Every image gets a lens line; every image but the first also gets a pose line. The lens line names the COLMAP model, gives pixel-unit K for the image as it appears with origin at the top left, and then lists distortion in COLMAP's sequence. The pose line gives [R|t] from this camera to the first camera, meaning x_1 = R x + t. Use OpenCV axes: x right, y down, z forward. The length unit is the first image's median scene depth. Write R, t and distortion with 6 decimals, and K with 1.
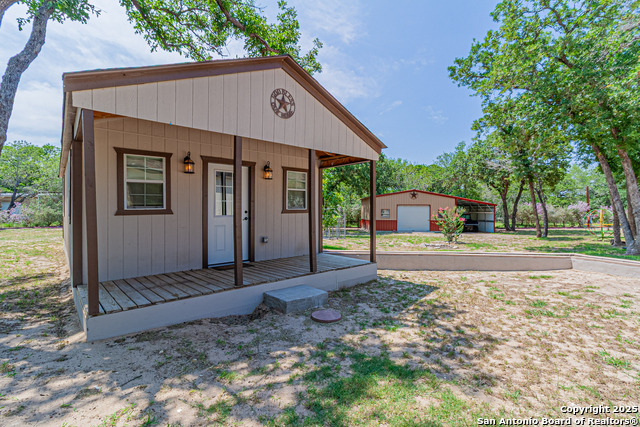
lens RADIAL K [[311.7, 0, 315.2], [0, 311.7, 209.8], [0, 0, 1]] dist [0.003601, -0.002700]
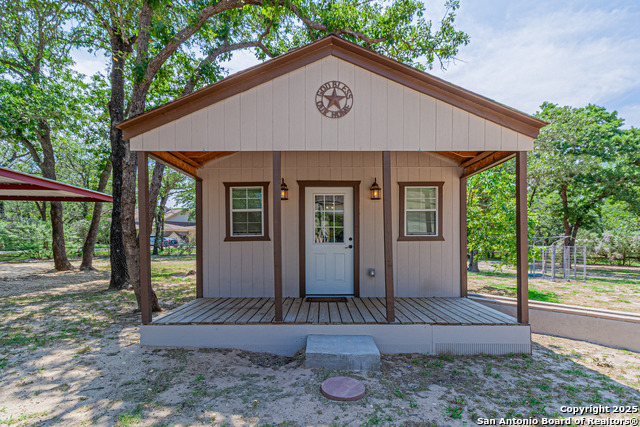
lens RADIAL K [[311.7, 0, 314.1], [0, 311.7, 244.4], [0, 0, 1]] dist [0.003601, -0.002700]
pose [[0.730849, 0.015435, -0.682365, 0.404892], [0.001875, 0.999695, 0.024621, 0.001505], [0.682537, -0.019273, 0.730597, 0.398575]]
